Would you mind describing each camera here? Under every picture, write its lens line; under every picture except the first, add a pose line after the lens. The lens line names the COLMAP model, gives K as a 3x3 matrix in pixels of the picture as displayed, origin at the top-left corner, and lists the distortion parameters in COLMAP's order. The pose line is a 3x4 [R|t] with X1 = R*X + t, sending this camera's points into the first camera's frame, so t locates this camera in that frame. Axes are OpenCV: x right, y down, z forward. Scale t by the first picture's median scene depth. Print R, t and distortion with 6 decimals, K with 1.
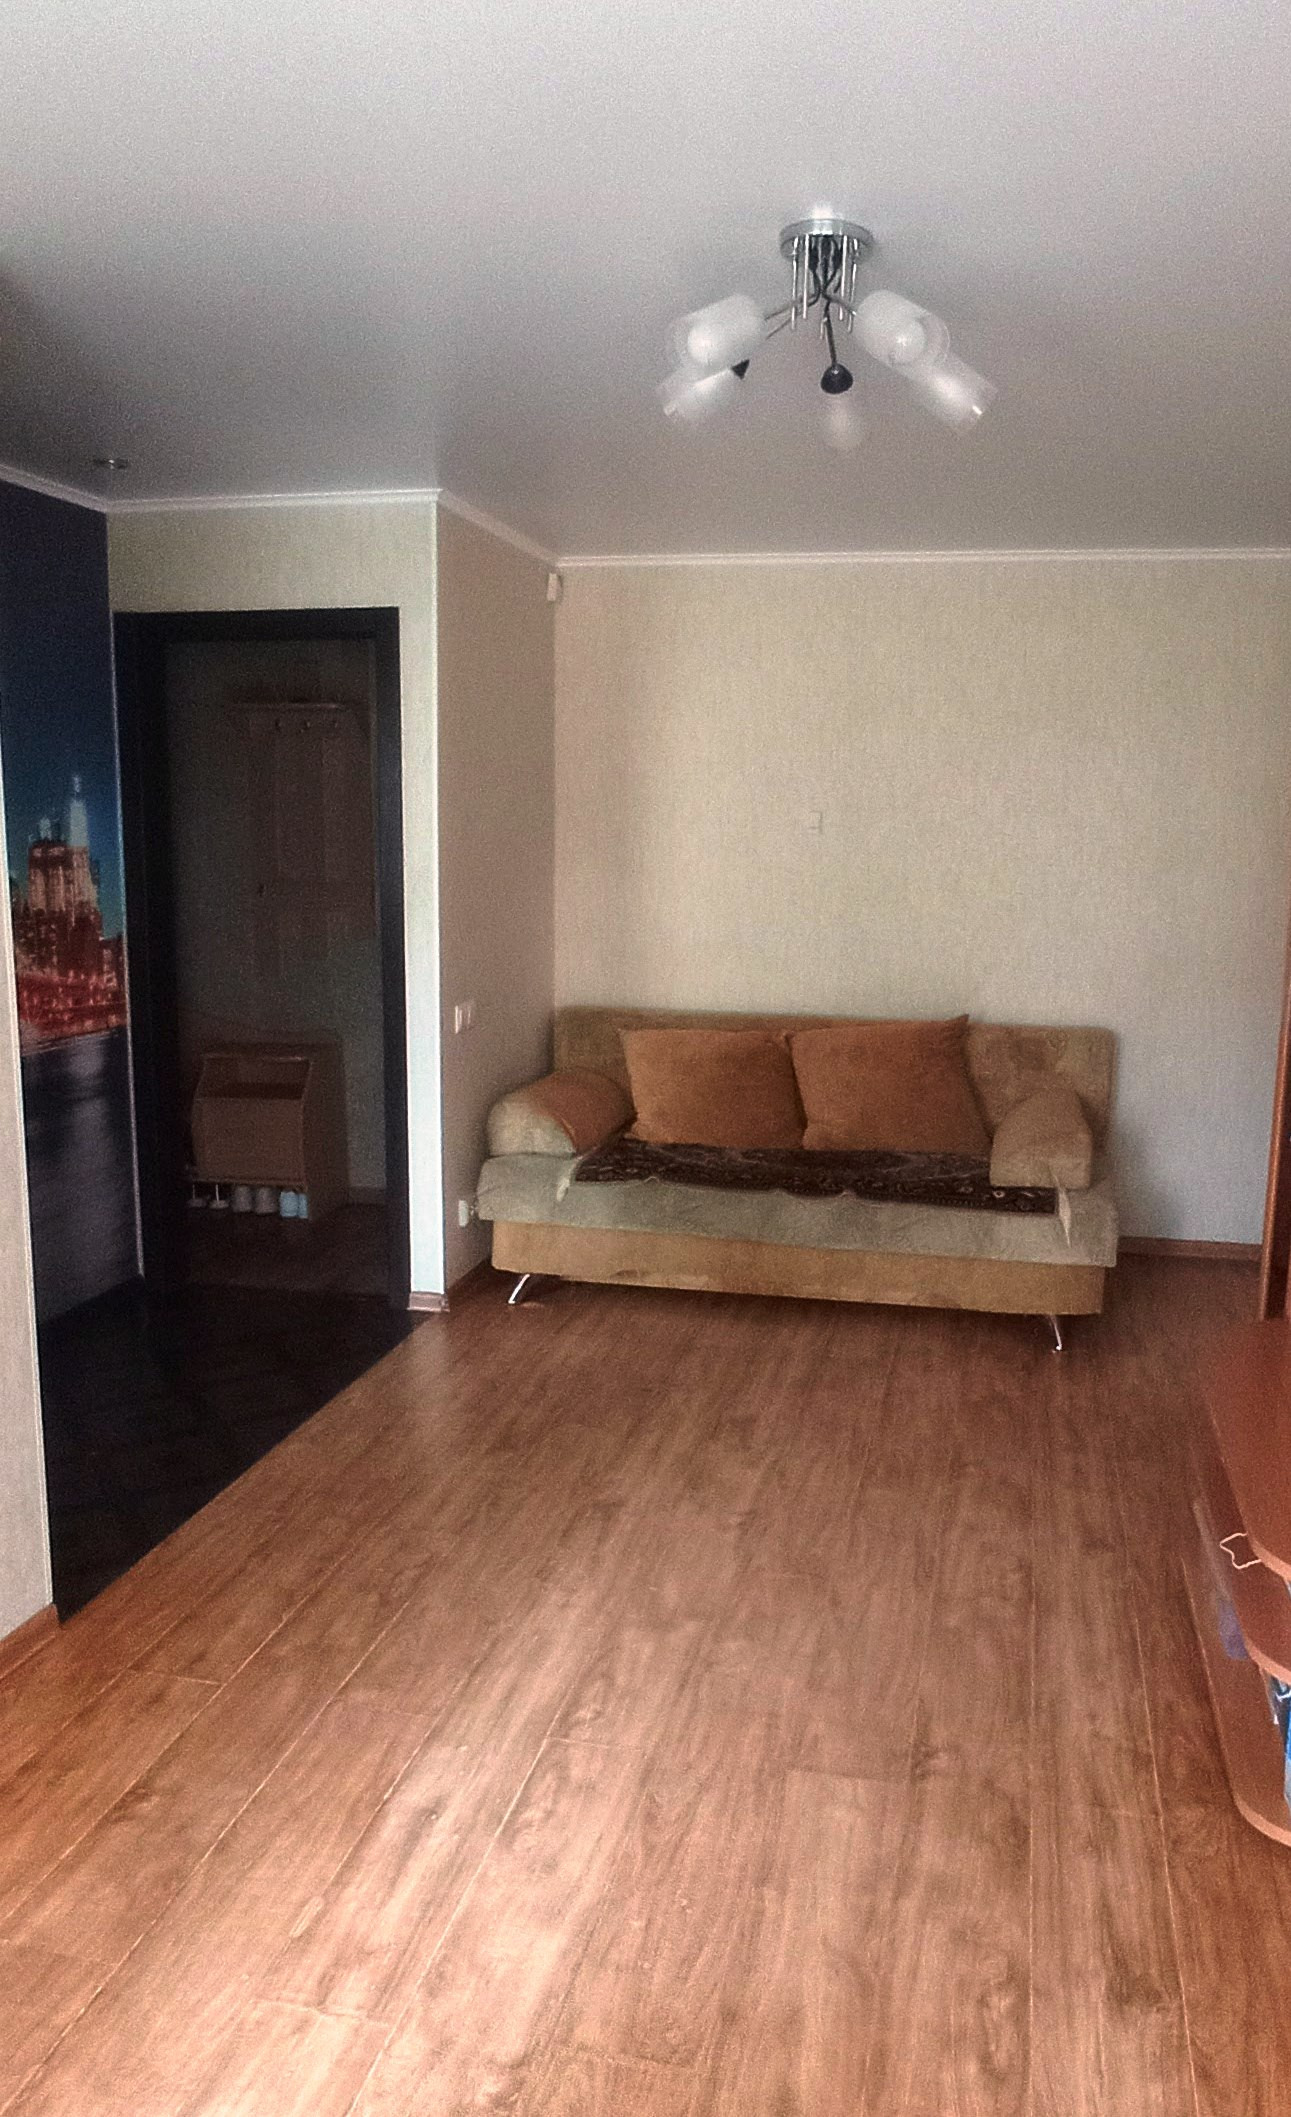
lens RADIAL K [[1589.7, 0, 646.3], [0, 1589.7, 1058.1], [0, 0, 1]] dist [0.001047, 0.000216]
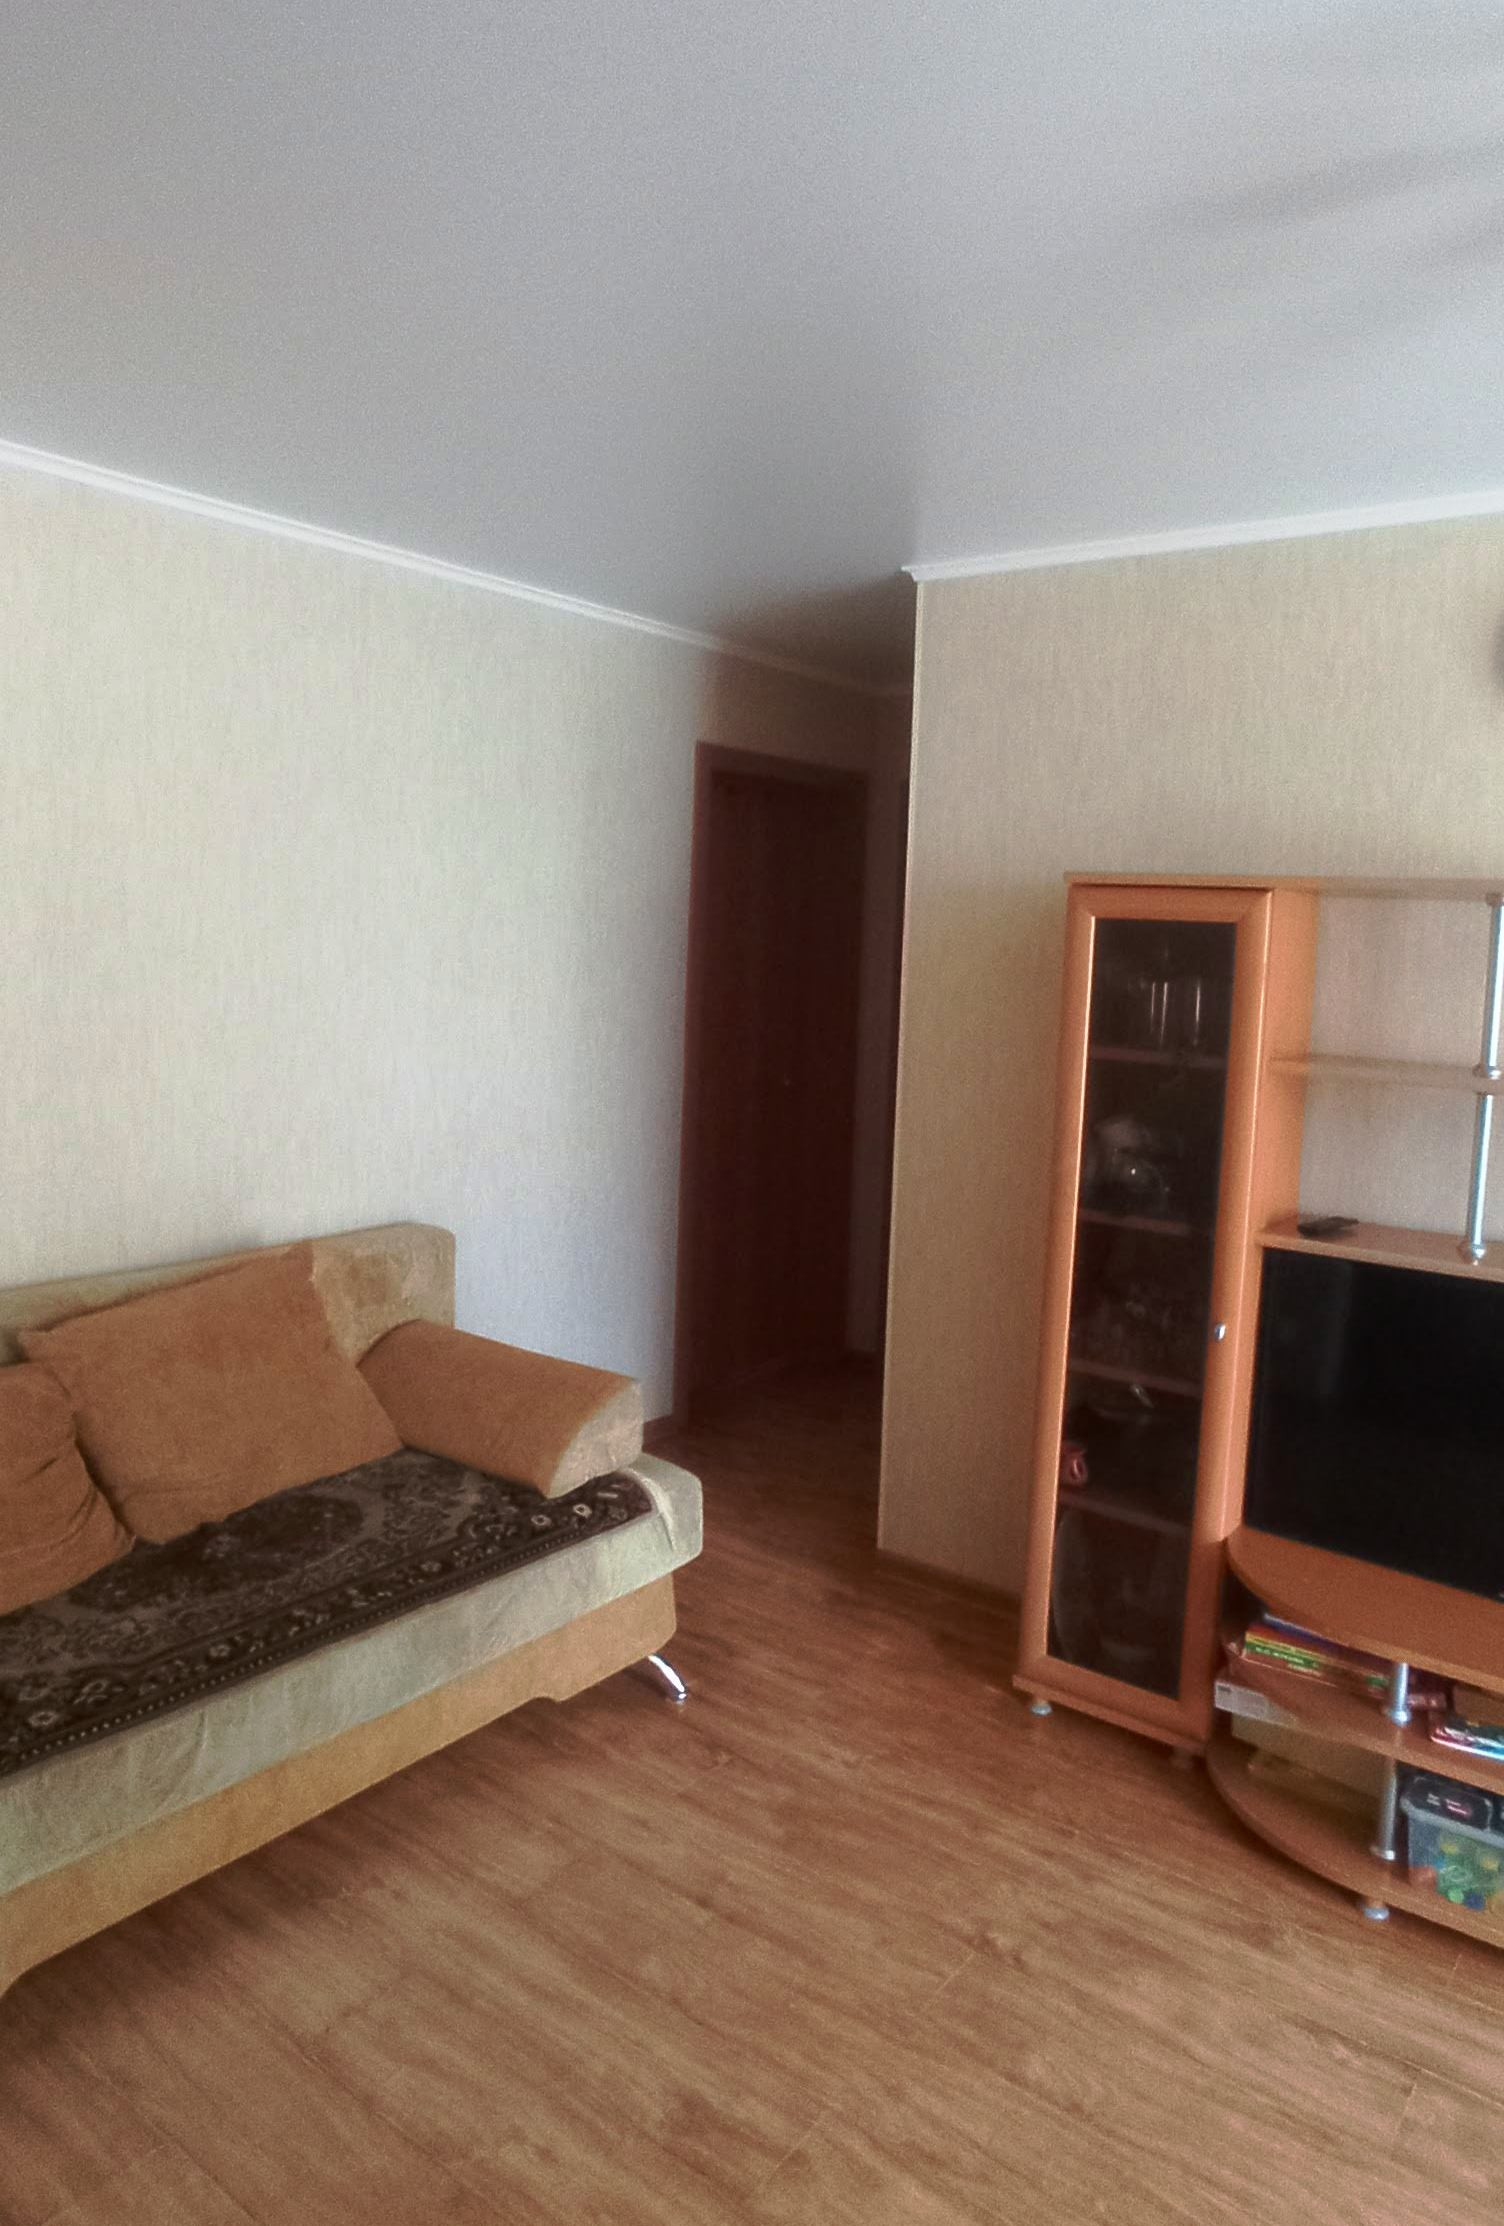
lens RADIAL K [[1590.9, 0, 753.2], [0, 1590.9, 1115.6], [0, 0, 1]] dist [-0.005133, 0.003642]
pose [[0.389144, -0.123561, 0.912852, -0.348522], [0.121274, 0.989210, 0.082199, -0.127417], [-0.913159, 0.078718, 0.399930, 0.720296]]
